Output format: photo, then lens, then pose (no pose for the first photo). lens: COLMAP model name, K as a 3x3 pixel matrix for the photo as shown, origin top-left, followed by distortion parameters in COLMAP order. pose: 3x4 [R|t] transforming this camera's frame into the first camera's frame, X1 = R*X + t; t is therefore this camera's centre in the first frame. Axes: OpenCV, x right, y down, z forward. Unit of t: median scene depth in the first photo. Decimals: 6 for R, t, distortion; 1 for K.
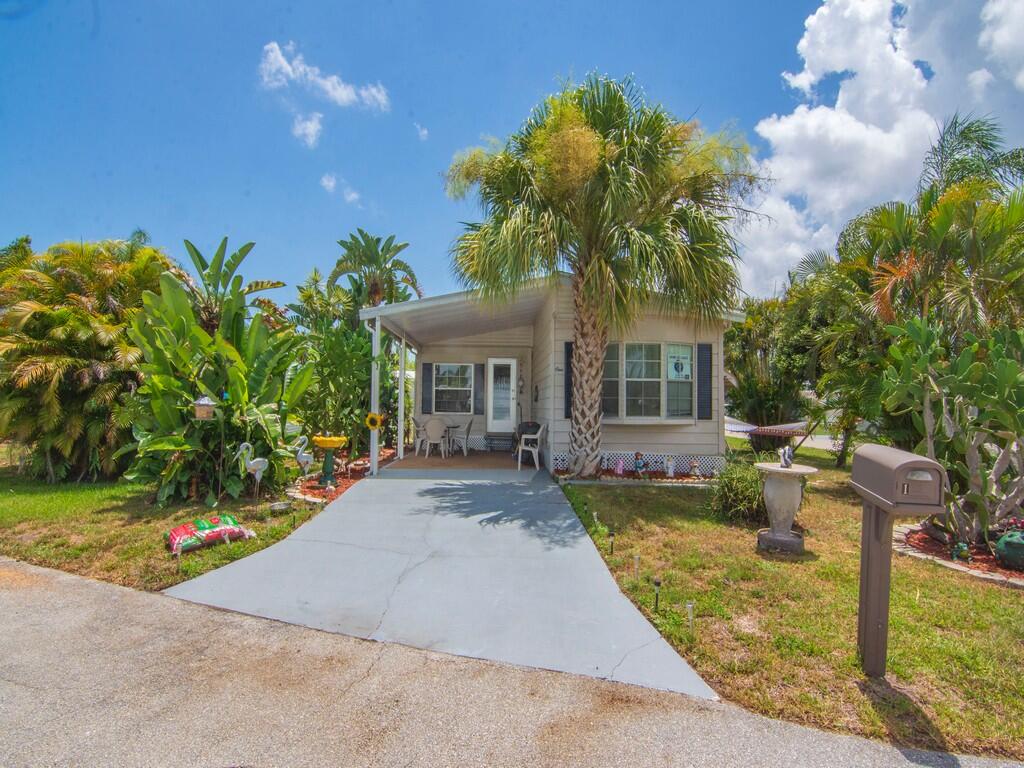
lens RADIAL K [[506.5, 0, 515.0], [0, 506.5, 407.1], [0, 0, 1]] dist [-0.016135, 0.001459]
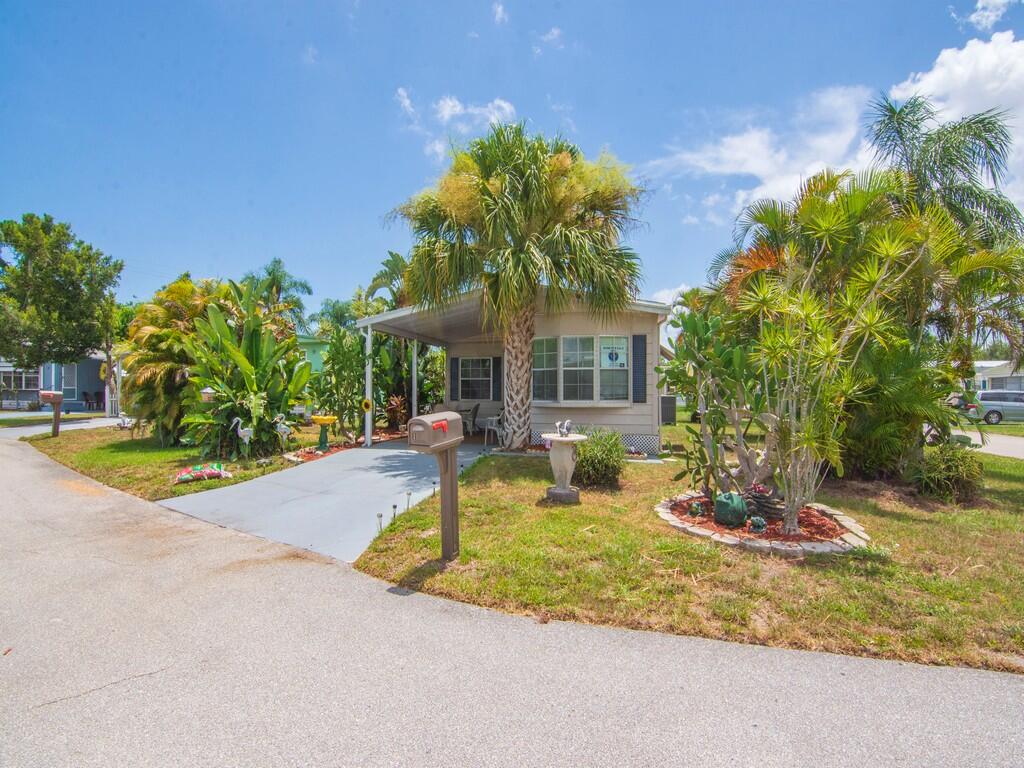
lens RADIAL K [[506.5, 0, 518.5], [0, 506.5, 387.5], [0, 0, 1]] dist [-0.016135, 0.001459]
pose [[0.965280, -0.012410, -0.260923, 0.466599], [0.007915, 0.999802, -0.018273, 0.010598], [0.261098, 0.015573, 0.965187, -0.164616]]
